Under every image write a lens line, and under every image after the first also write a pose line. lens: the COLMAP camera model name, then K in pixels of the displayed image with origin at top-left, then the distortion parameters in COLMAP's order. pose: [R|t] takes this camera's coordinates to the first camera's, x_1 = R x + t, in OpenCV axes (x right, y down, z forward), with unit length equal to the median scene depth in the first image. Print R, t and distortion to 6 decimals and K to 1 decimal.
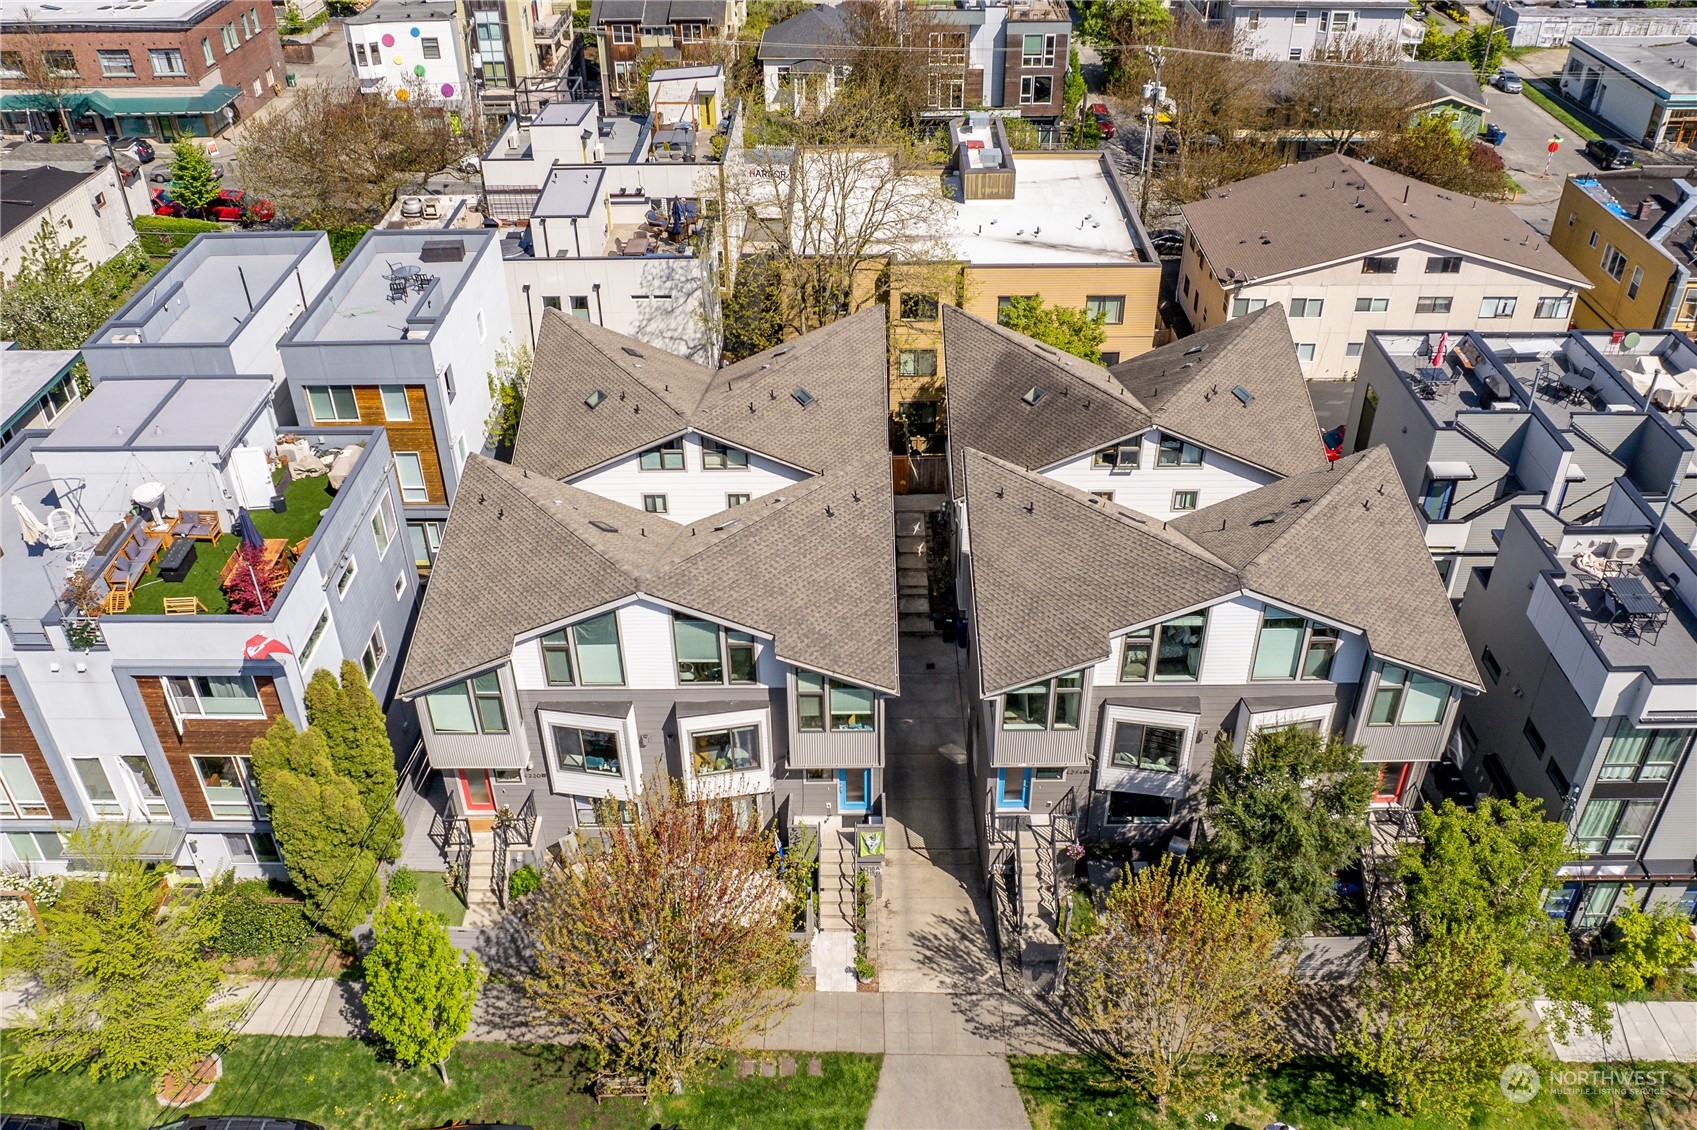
lens RADIAL K [[1363.8, 0, 911.4], [0, 1363.8, 540.4], [0, 0, 1]] dist [-0.050159, 0.002767]
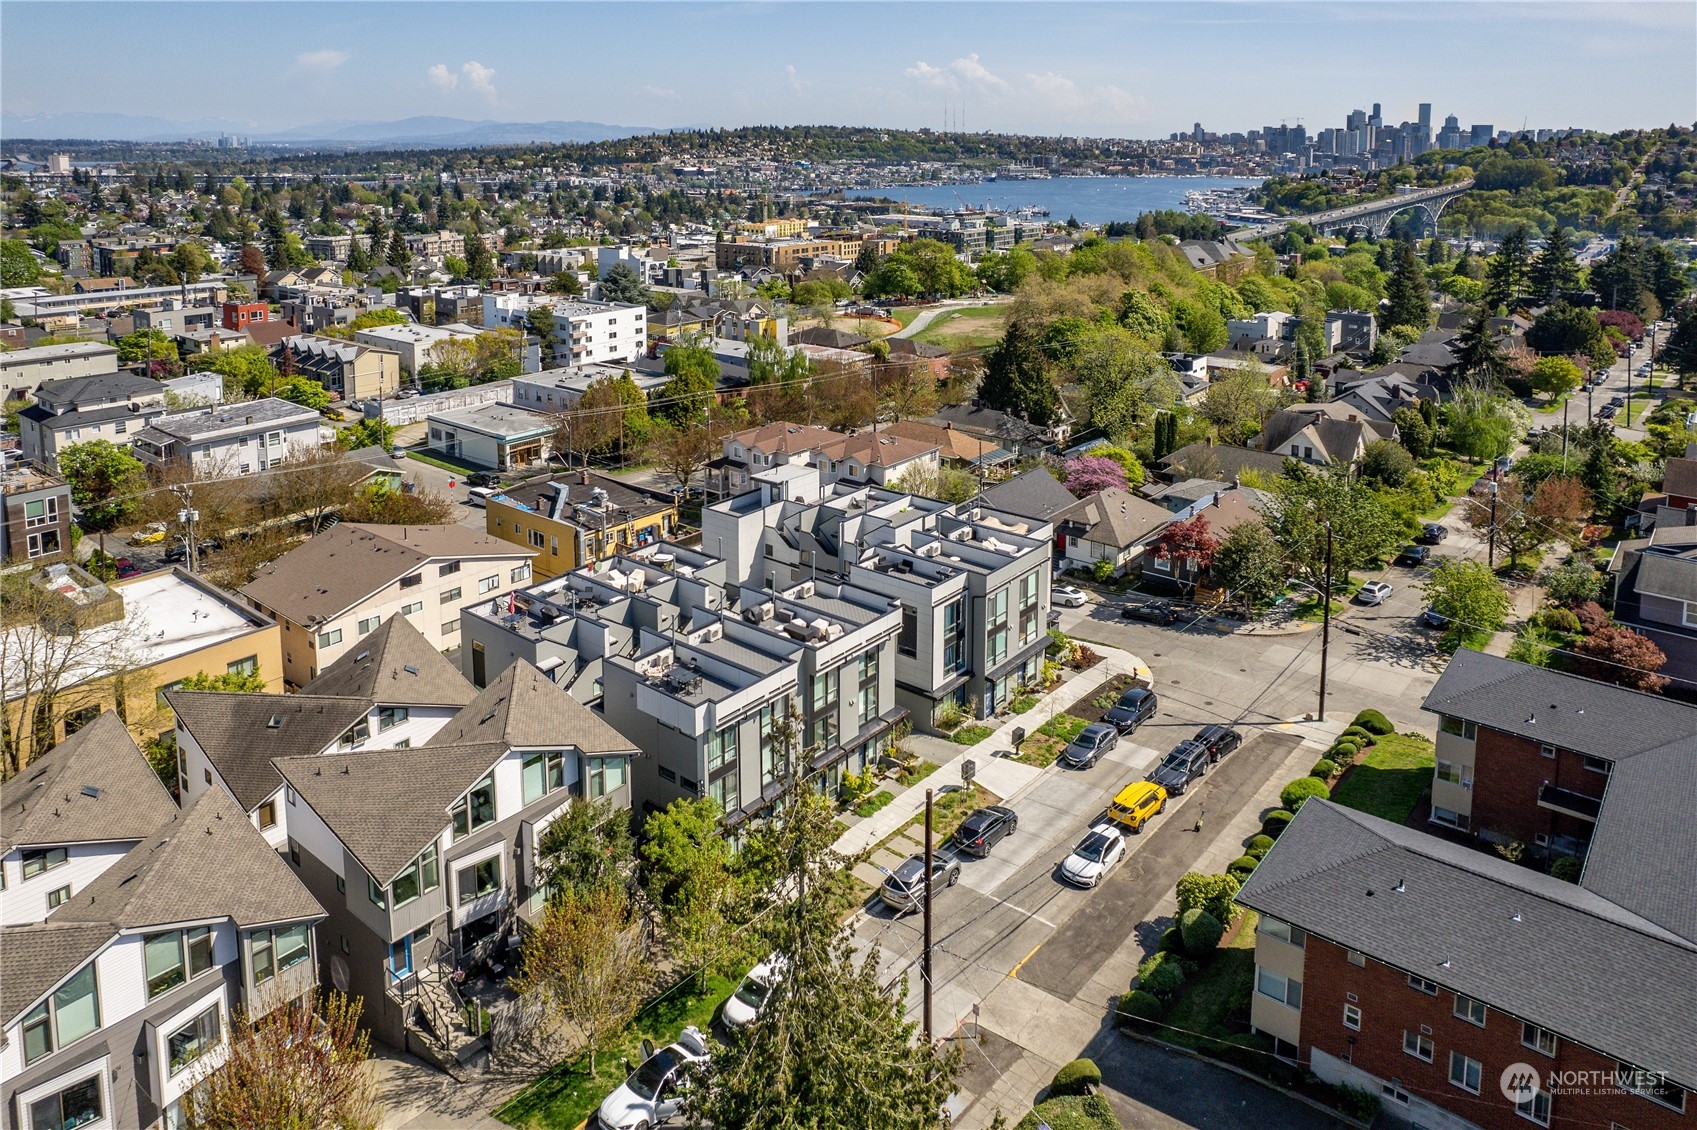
lens RADIAL K [[1095.2, 0, 902.0], [0, 1095.2, 347.4], [0, 0, 1]] dist [-0.037805, 0.018866]
pose [[0.607910, -0.134013, 0.782614, -0.361652], [0.438384, 0.878454, -0.190099, 0.054487], [-0.662015, 0.458649, 0.592771, -0.290662]]
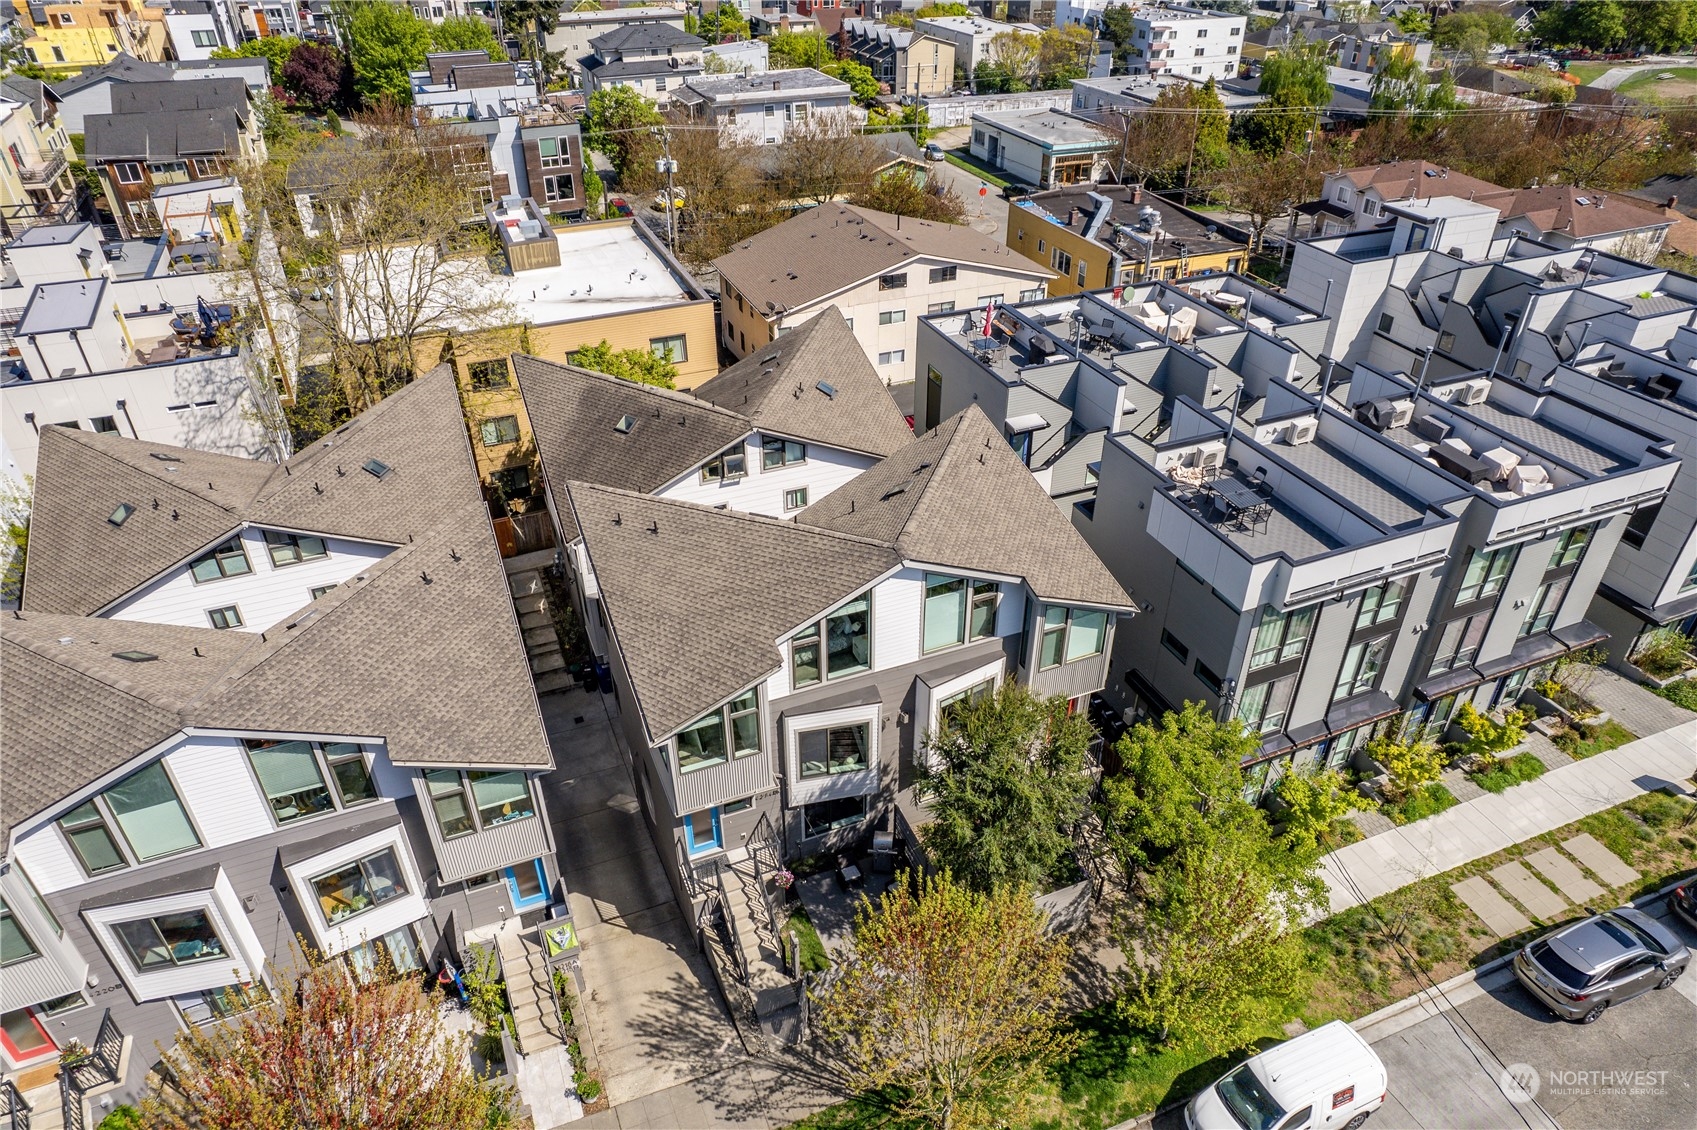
lens RADIAL K [[1073.1, 0, 853.8], [0, 1073.1, 555.8], [0, 0, 1]] dist [-0.079007, 0.069941]
pose [[0.933047, -0.208333, 0.293292, -0.001924], [0.214573, 0.976645, 0.011119, 0.013178], [-0.288758, 0.052558, 0.955958, 0.242343]]
